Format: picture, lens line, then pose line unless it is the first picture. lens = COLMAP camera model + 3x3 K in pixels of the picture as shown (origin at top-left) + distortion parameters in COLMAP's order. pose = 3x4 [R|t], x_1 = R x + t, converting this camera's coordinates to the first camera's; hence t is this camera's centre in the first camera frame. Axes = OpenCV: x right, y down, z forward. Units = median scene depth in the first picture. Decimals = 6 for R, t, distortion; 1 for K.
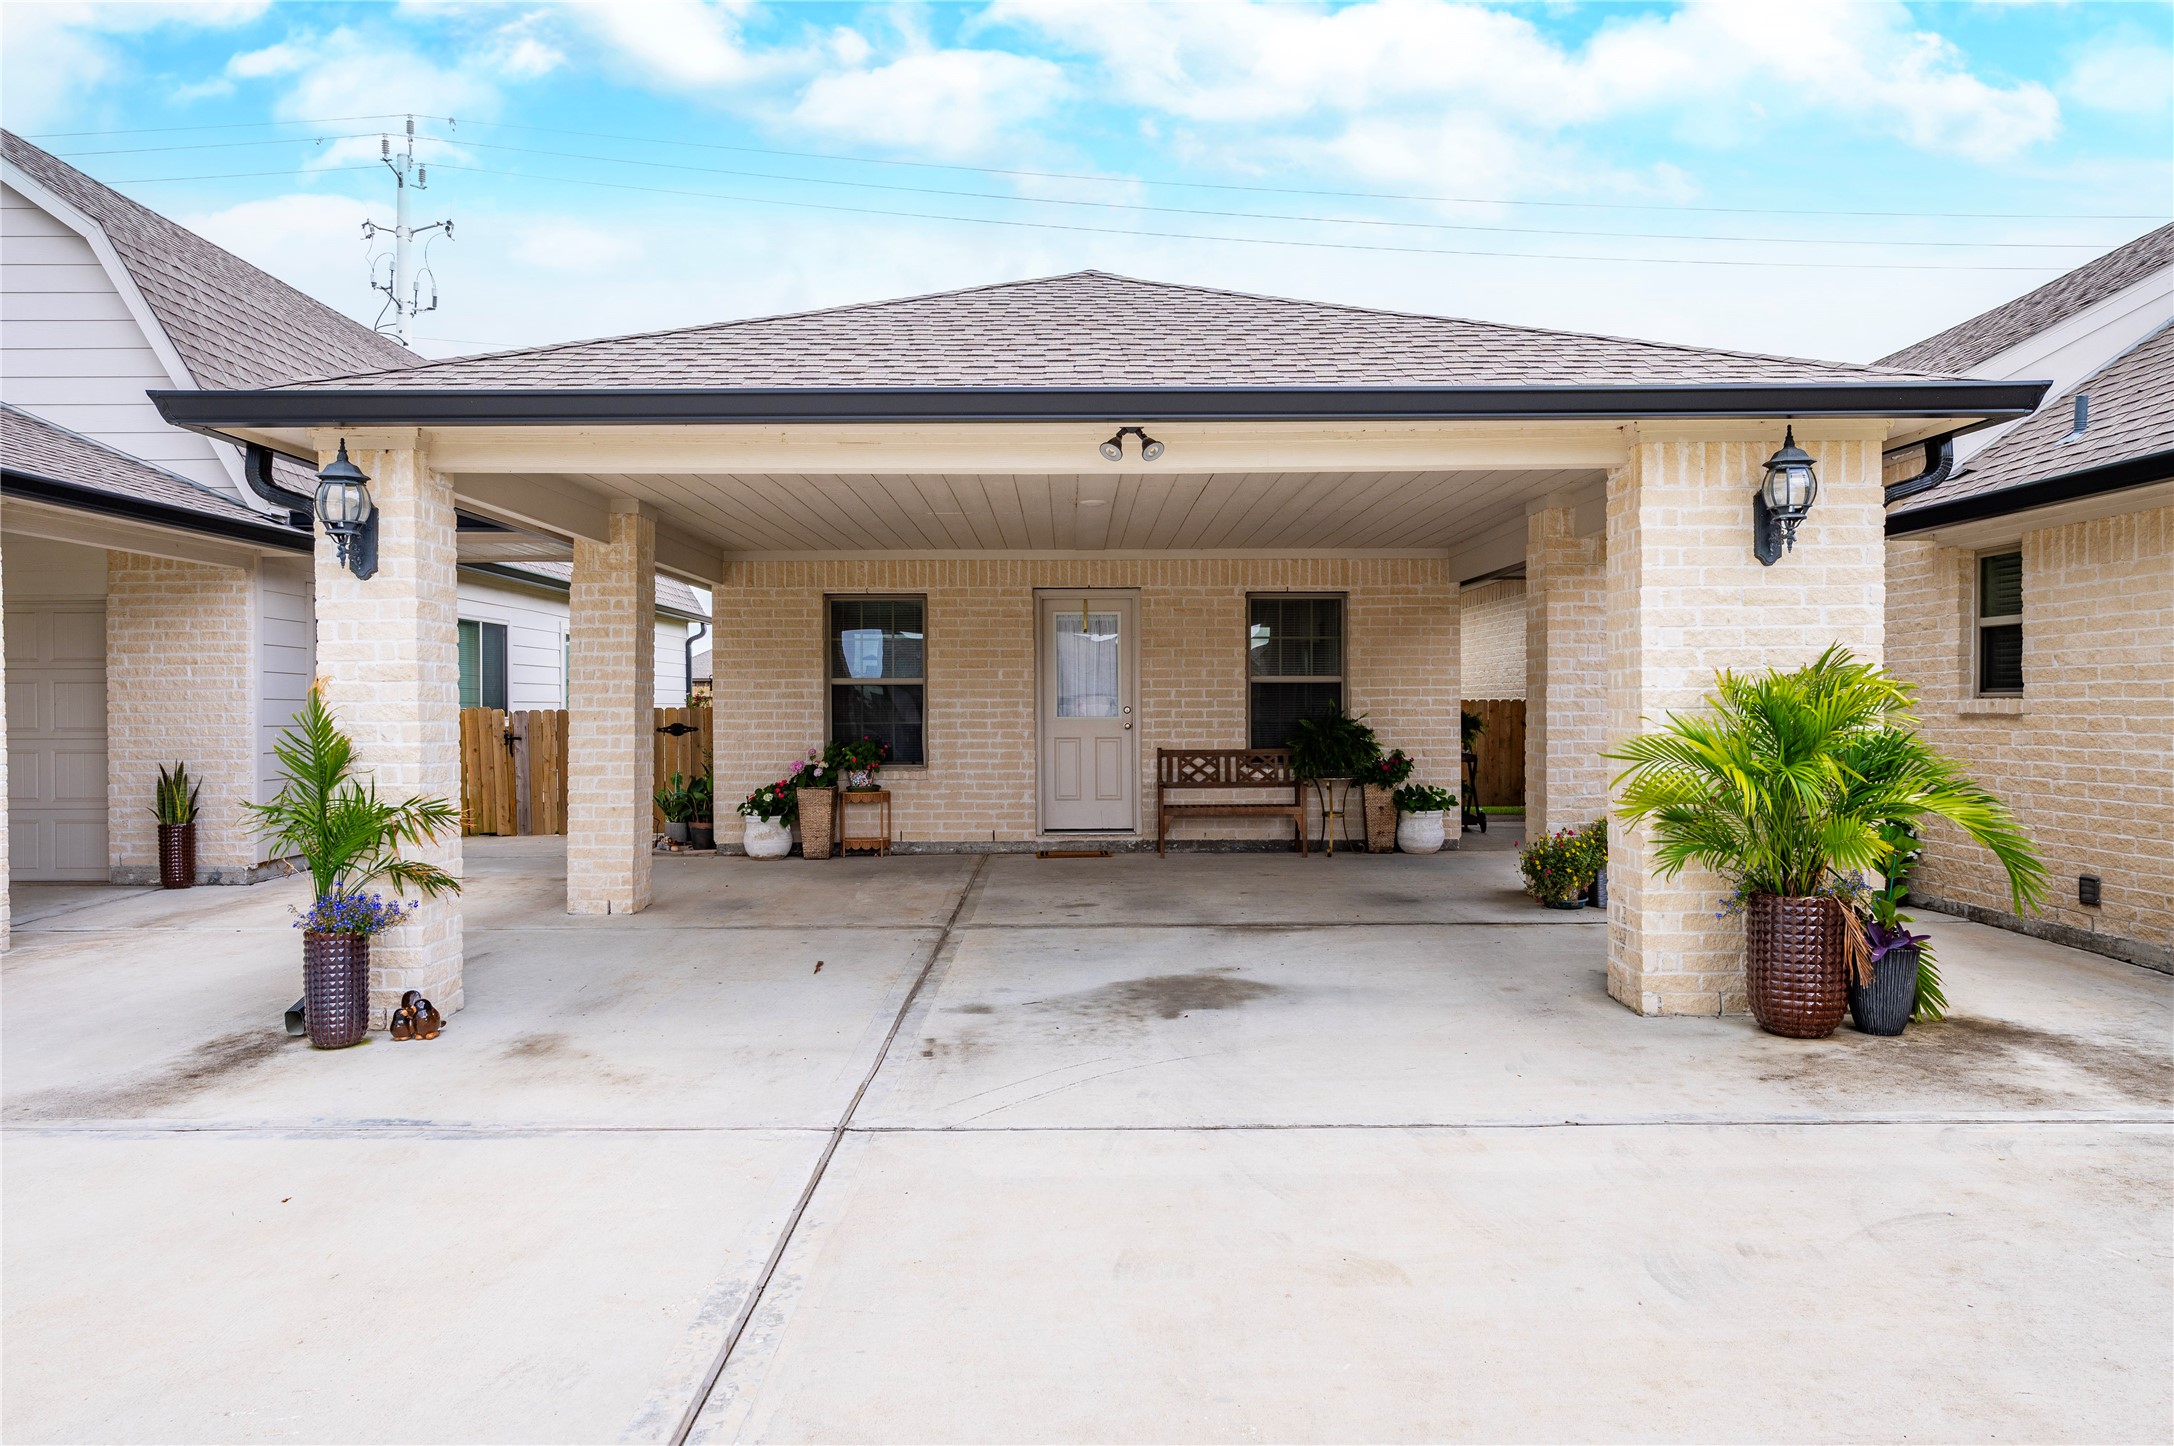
lens RADIAL K [[1432.6, 0, 1088.7], [0, 1432.6, 715.0], [0, 0, 1]] dist [0.001658, -0.002710]
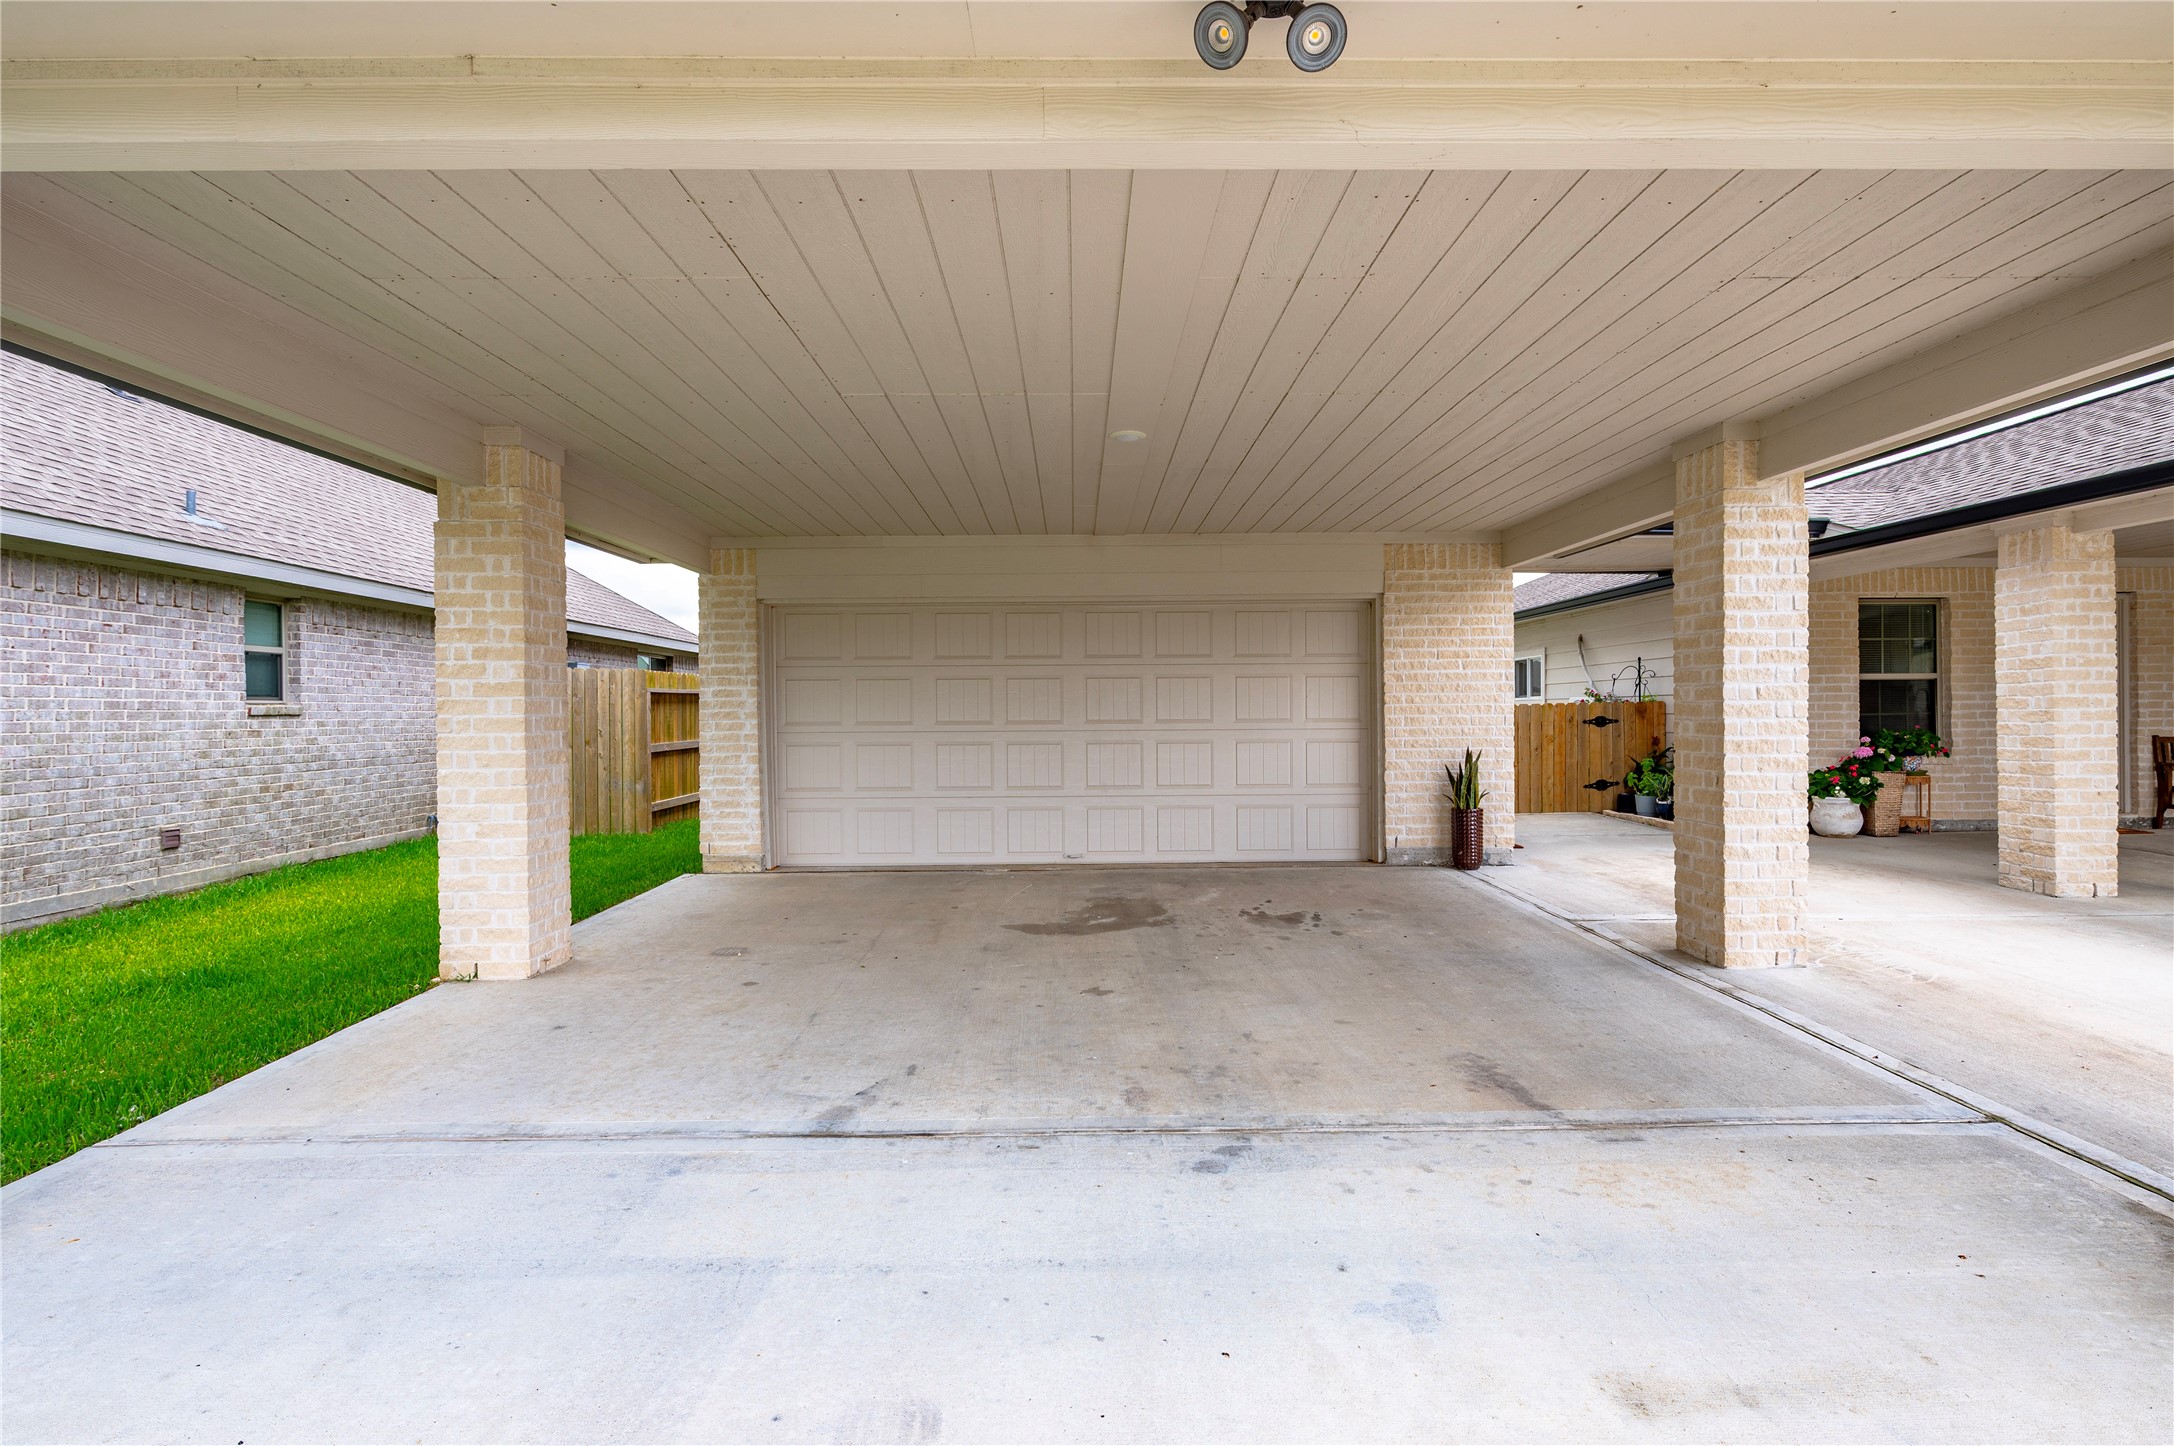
lens RADIAL K [[1021.2, 0, 1101.7], [0, 1021.2, 718.7], [0, 0, 1]] dist [-0.002192, -0.001000]
pose [[0.999965, -0.003351, 0.007698, -0.880606], [0.003359, 0.999994, -0.000988, 0.009164], [-0.007694, 0.001014, 0.999970, 0.238737]]
